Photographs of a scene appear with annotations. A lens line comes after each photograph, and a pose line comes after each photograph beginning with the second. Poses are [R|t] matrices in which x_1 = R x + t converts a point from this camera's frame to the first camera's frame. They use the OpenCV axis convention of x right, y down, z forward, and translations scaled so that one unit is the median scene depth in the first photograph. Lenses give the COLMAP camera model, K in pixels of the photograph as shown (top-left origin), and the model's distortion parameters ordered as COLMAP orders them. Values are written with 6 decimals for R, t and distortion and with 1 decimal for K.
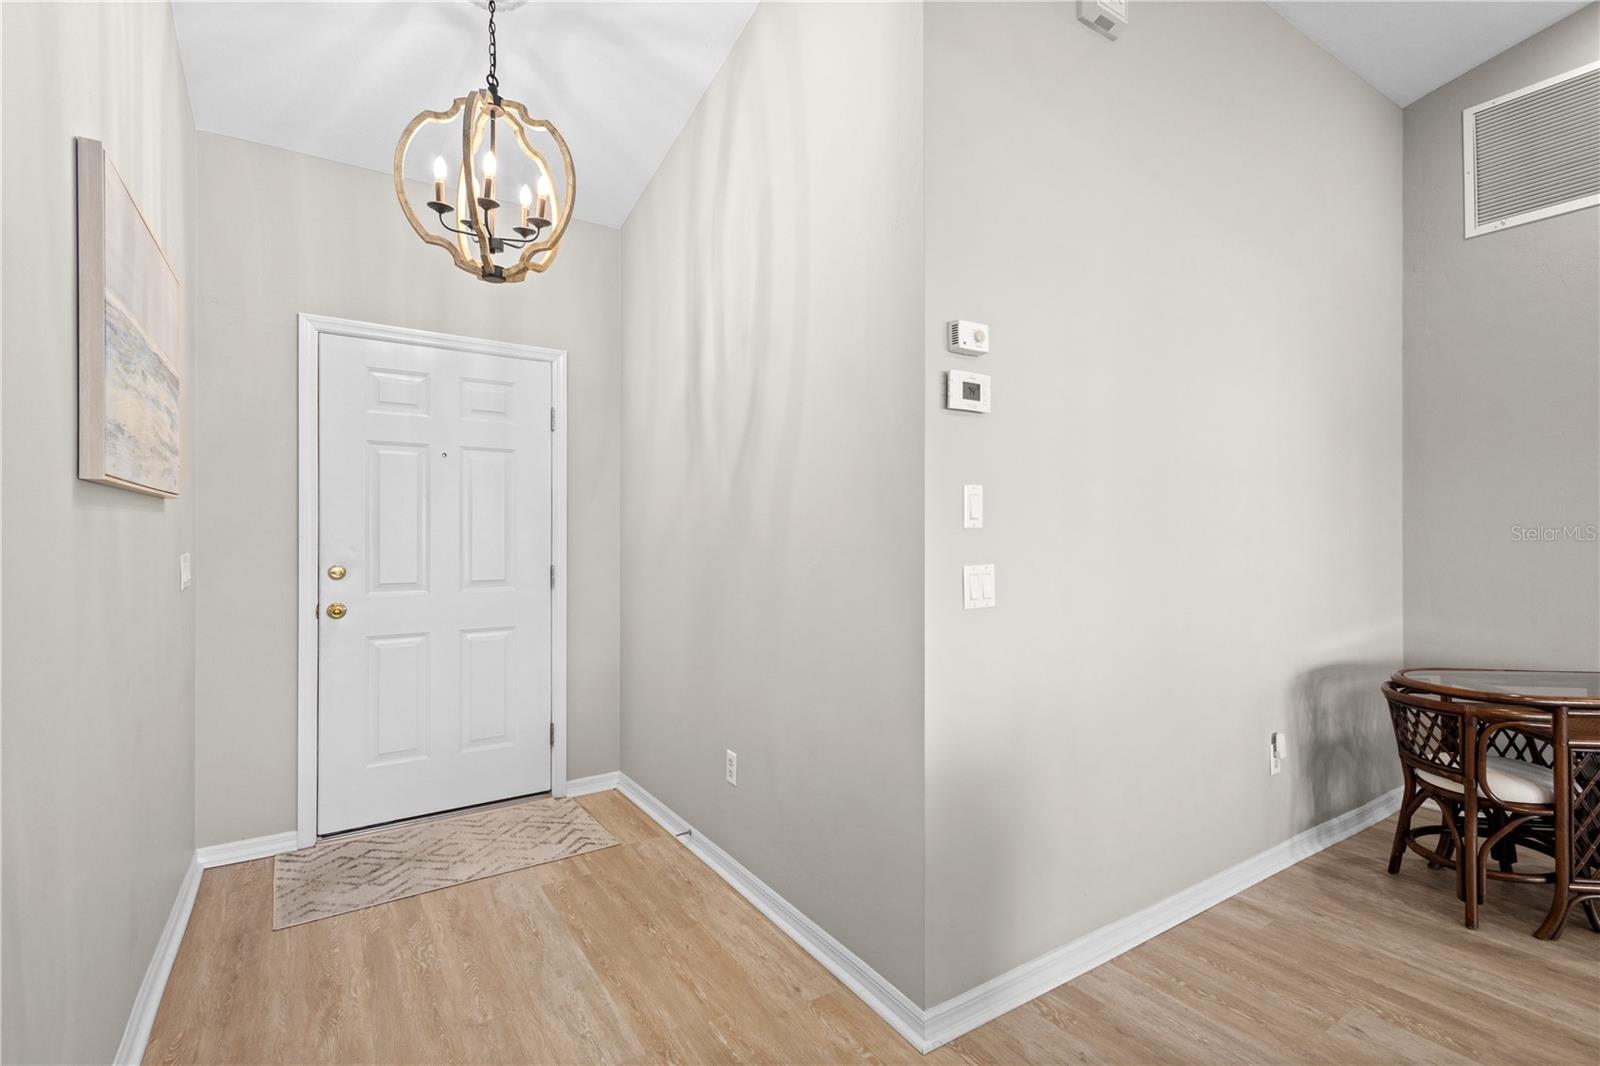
lens RADIAL K [[727.3, 0, 800.9], [0, 727.3, 538.1], [0, 0, 1]] dist [0.016910, -0.000113]
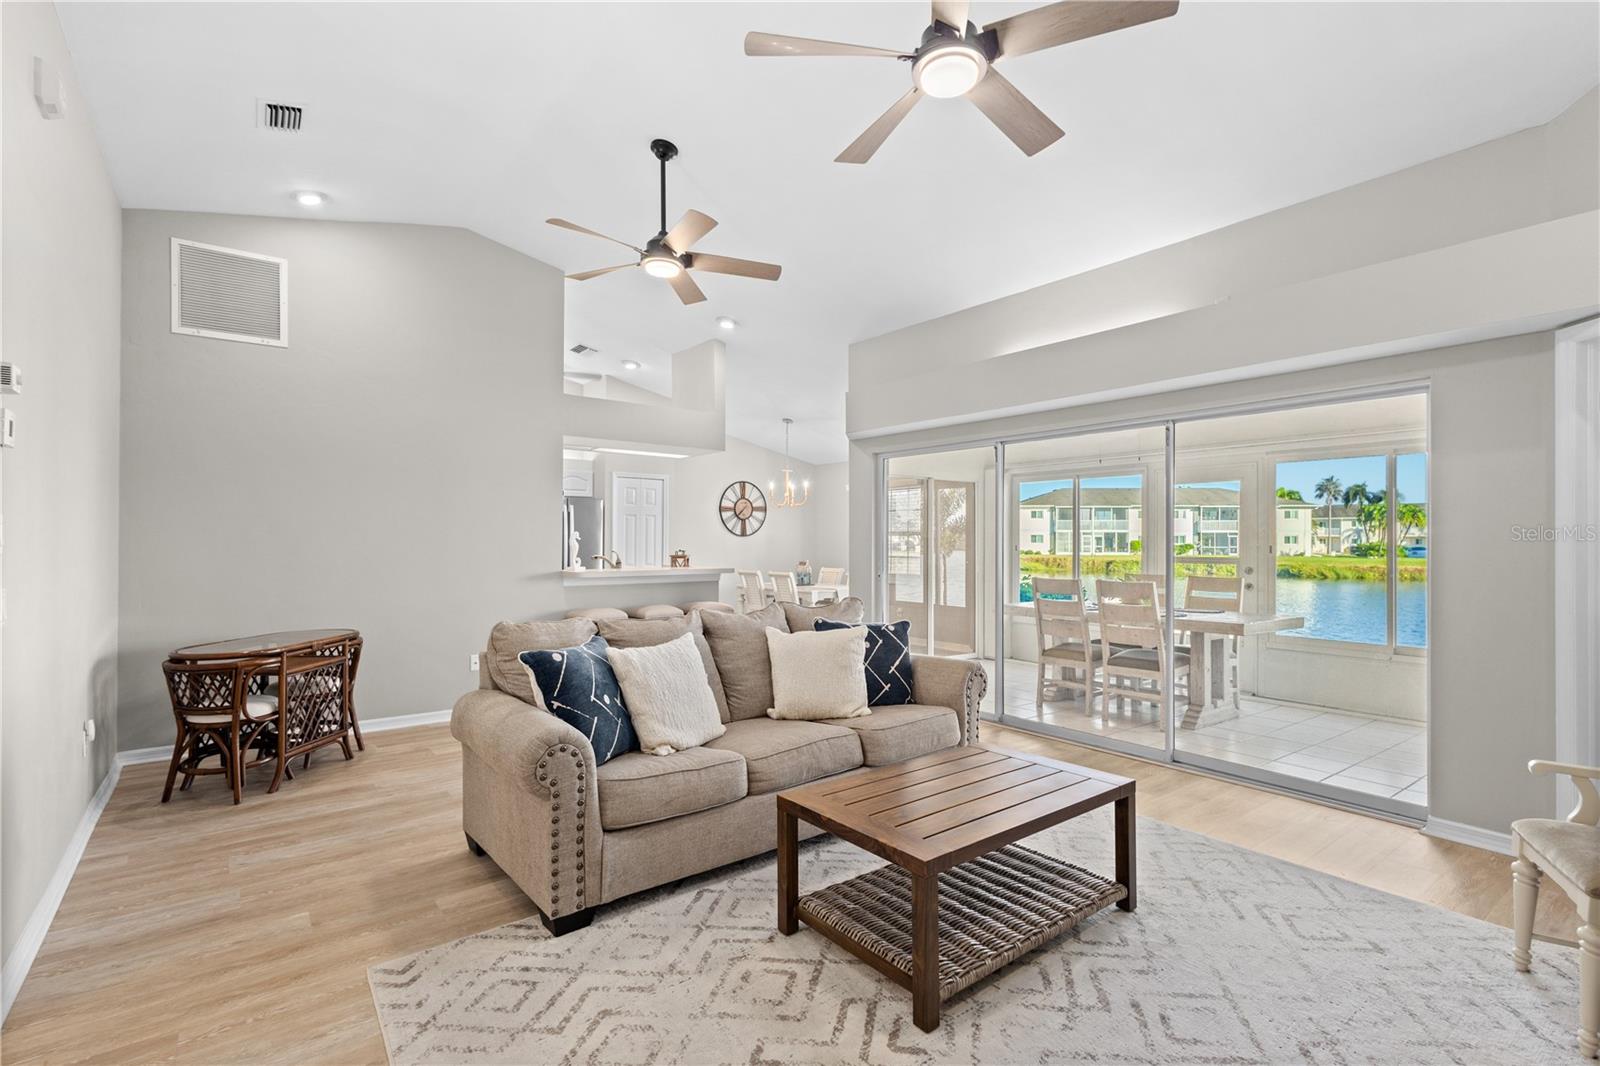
lens RADIAL K [[727.3, 0, 807.6], [0, 727.3, 543.2], [0, 0, 1]] dist [0.016910, -0.000113]
pose [[-0.094339, 0.010628, 0.995483, -0.749979], [-0.005584, 0.999922, -0.011204, -0.012572], [-0.995524, -0.006616, -0.094273, -0.046532]]
